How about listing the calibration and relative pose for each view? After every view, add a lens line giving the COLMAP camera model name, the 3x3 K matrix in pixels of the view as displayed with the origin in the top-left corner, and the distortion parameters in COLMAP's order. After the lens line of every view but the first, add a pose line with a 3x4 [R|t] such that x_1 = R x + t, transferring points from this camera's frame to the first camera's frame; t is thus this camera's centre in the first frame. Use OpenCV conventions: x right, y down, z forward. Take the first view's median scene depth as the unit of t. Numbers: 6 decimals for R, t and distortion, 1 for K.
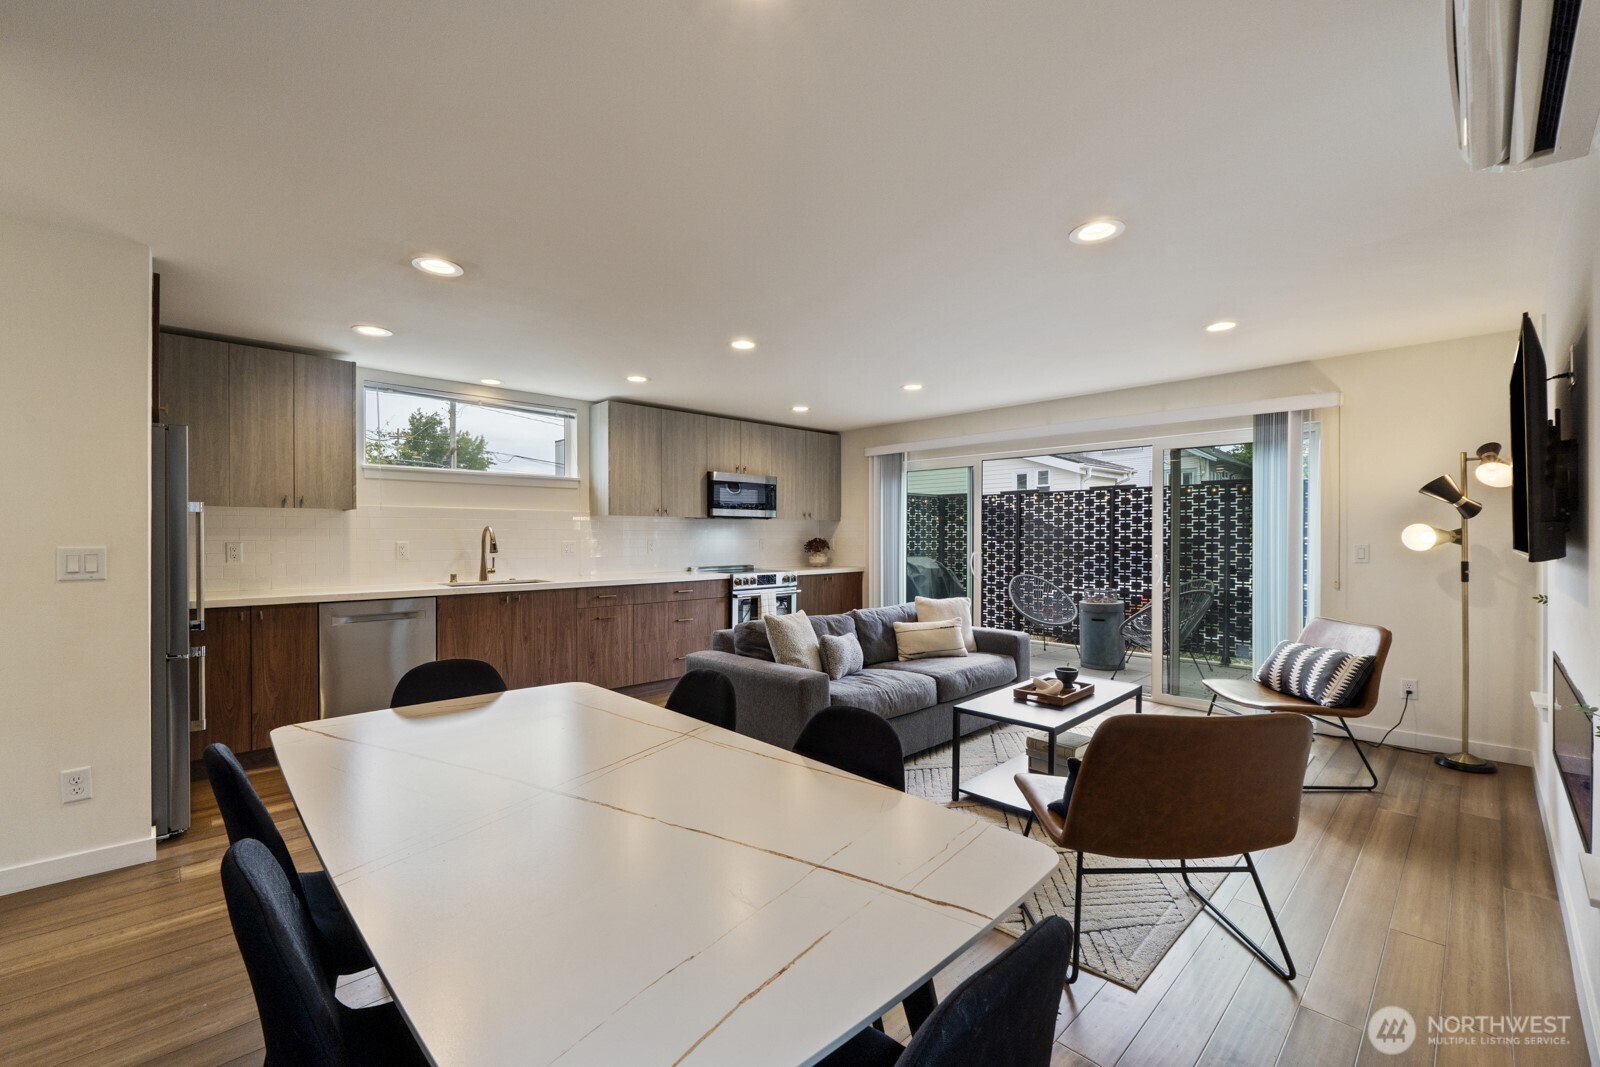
lens RADIAL K [[666.0, 0, 809.8], [0, 666.0, 540.4], [0, 0, 1]] dist [-0.010598, 0.000130]
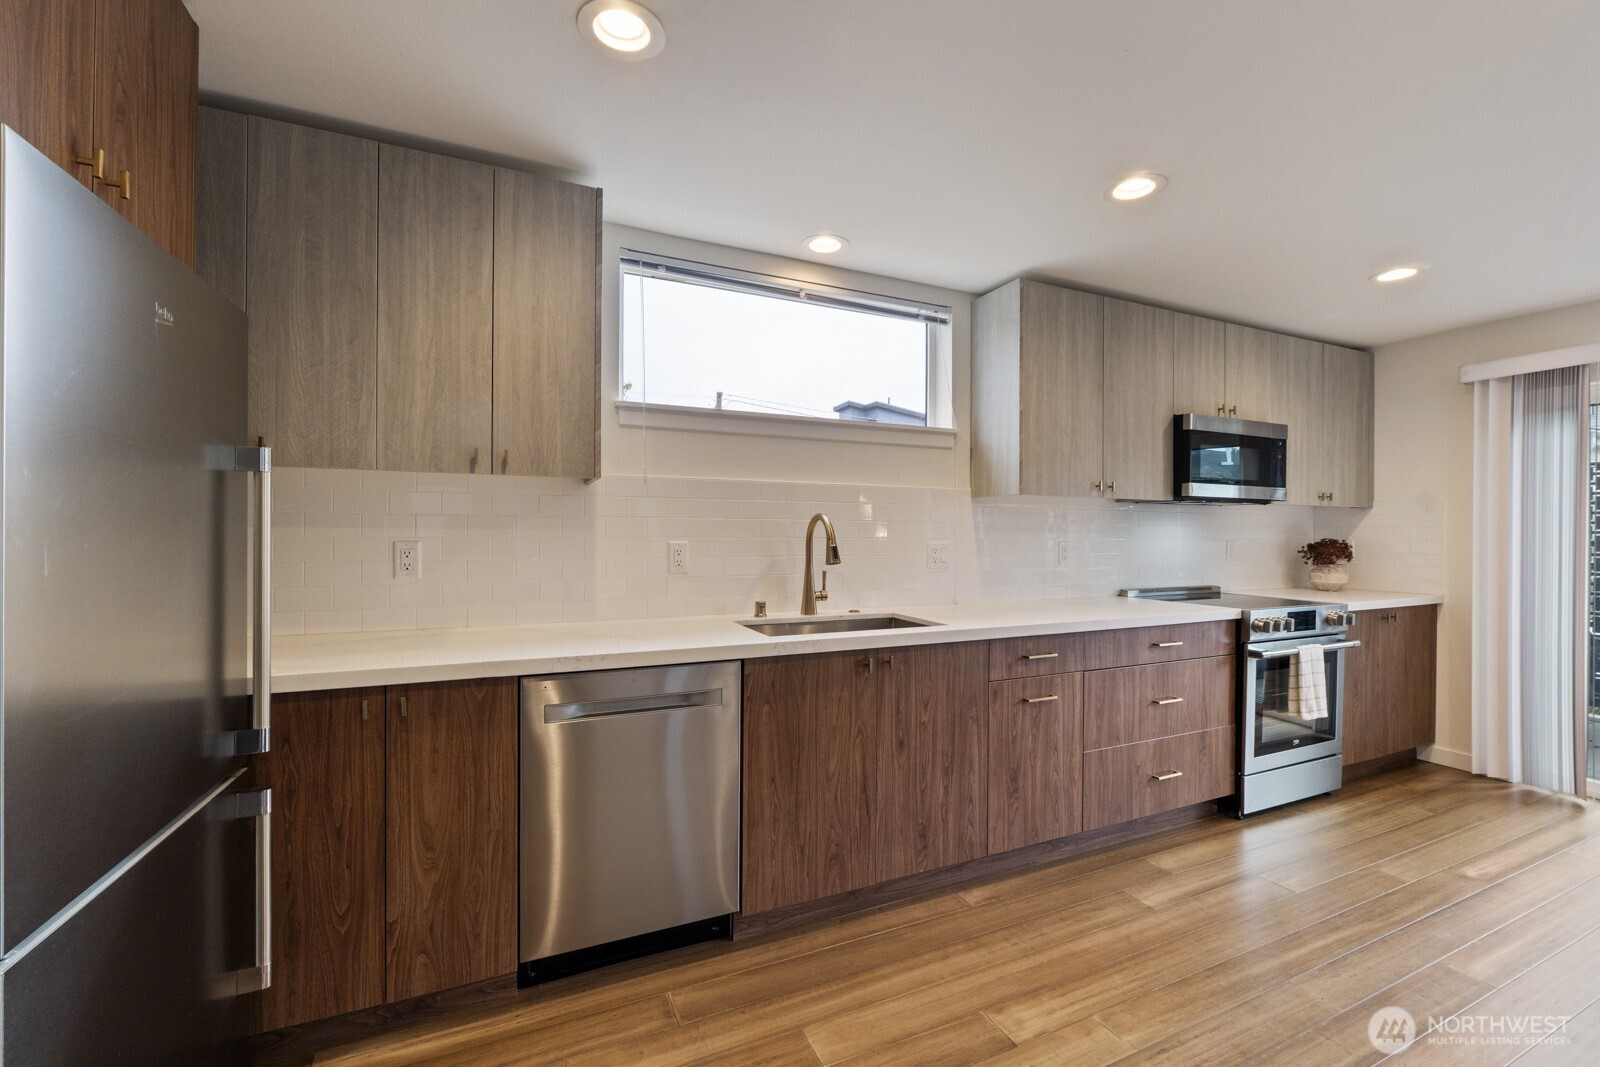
lens RADIAL K [[666.0, 0, 810.7], [0, 666.0, 534.2], [0, 0, 1]] dist [-0.010598, 0.000130]
pose [[0.940367, 0.007995, -0.340068, -0.342967], [-0.009116, 0.999957, -0.001699, -0.004345], [0.340040, 0.004697, 0.940399, 0.549433]]
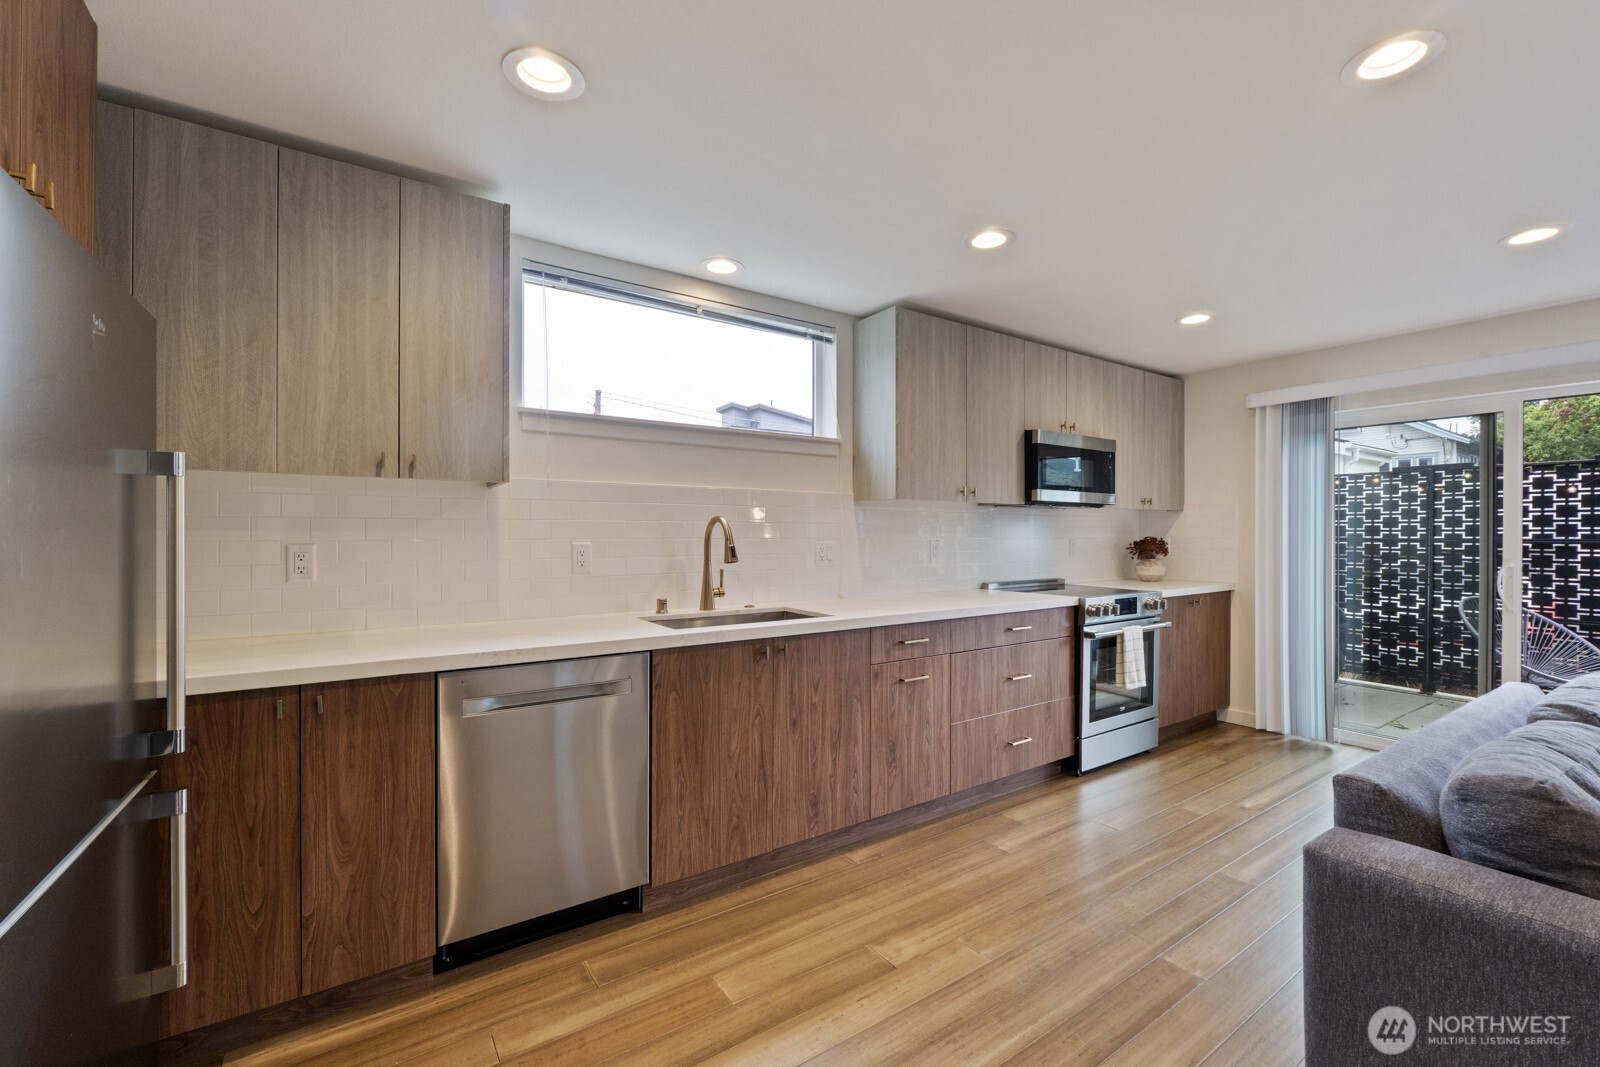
lens RADIAL K [[666.0, 0, 810.0], [0, 666.0, 534.8], [0, 0, 1]] dist [-0.010598, 0.000130]
pose [[0.985161, 0.003280, -0.171603, -0.339906], [-0.003892, 0.999987, -0.003230, -0.004071], [0.171590, 0.003850, 0.985161, 0.494751]]
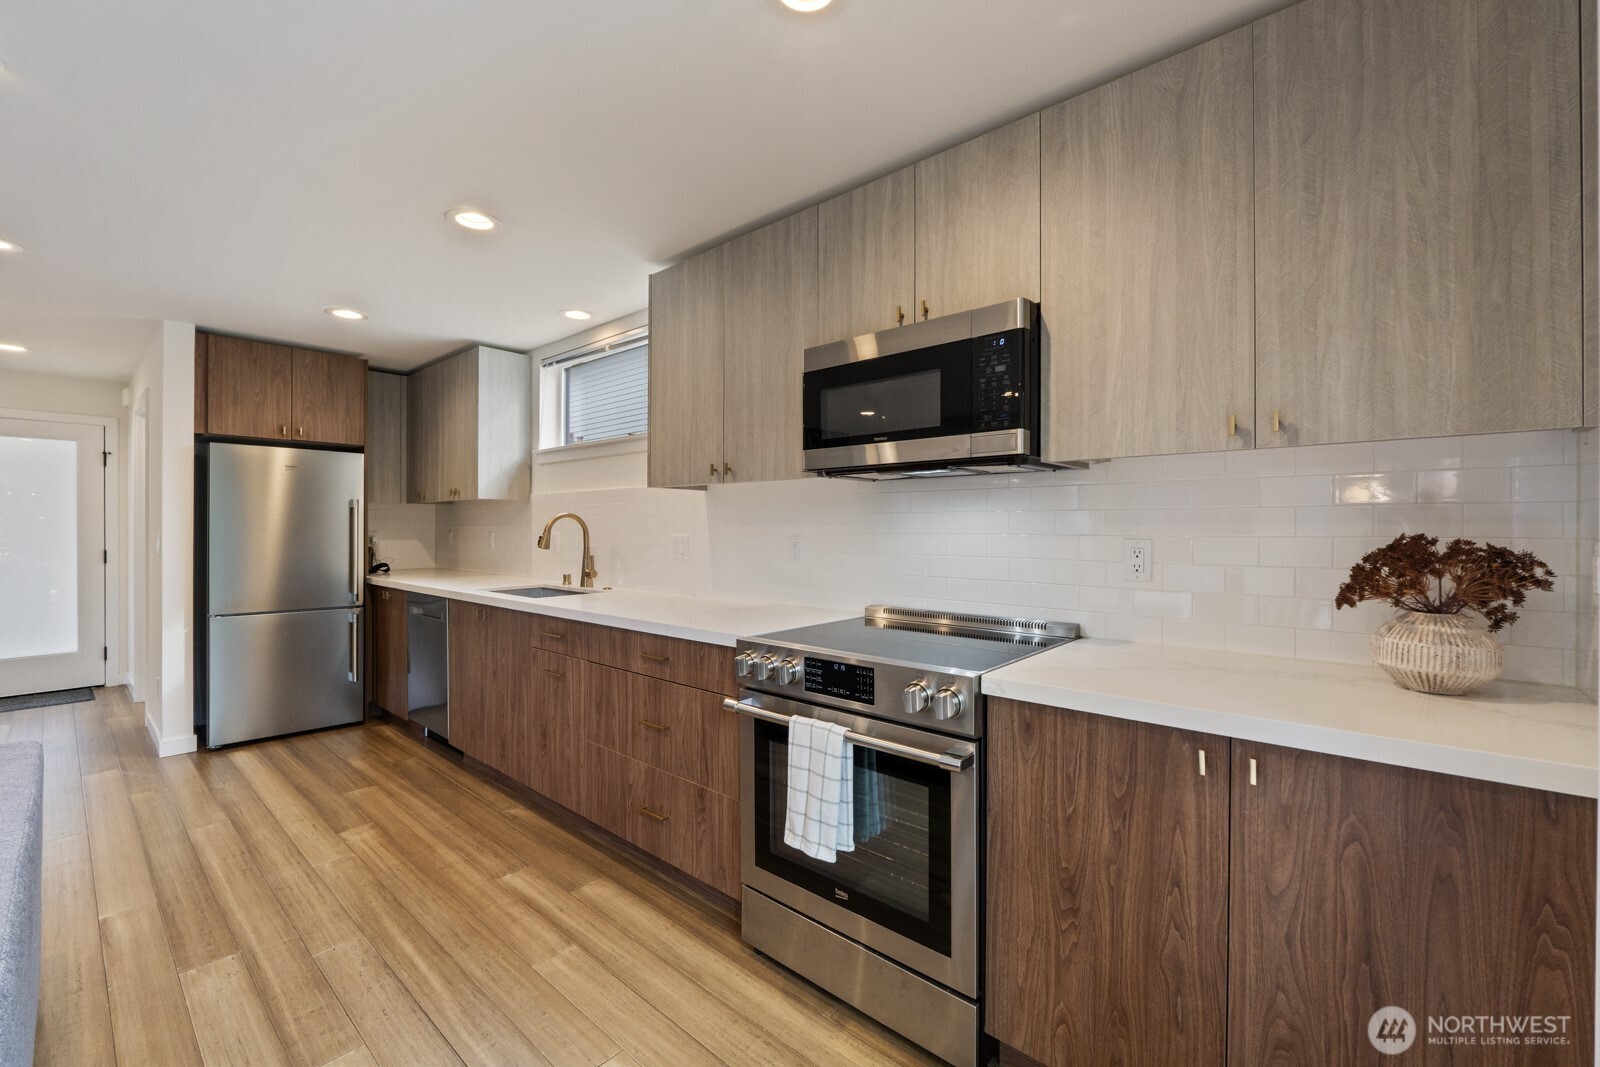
lens RADIAL K [[666.0, 0, 812.9], [0, 666.0, 528.2], [0, 0, 1]] dist [-0.010598, 0.000130]
pose [[0.079556, 0.002911, -0.996826, 0.301835], [-0.007375, 0.999970, 0.002332, -0.008474], [0.996803, 0.007166, 0.079575, 1.343638]]
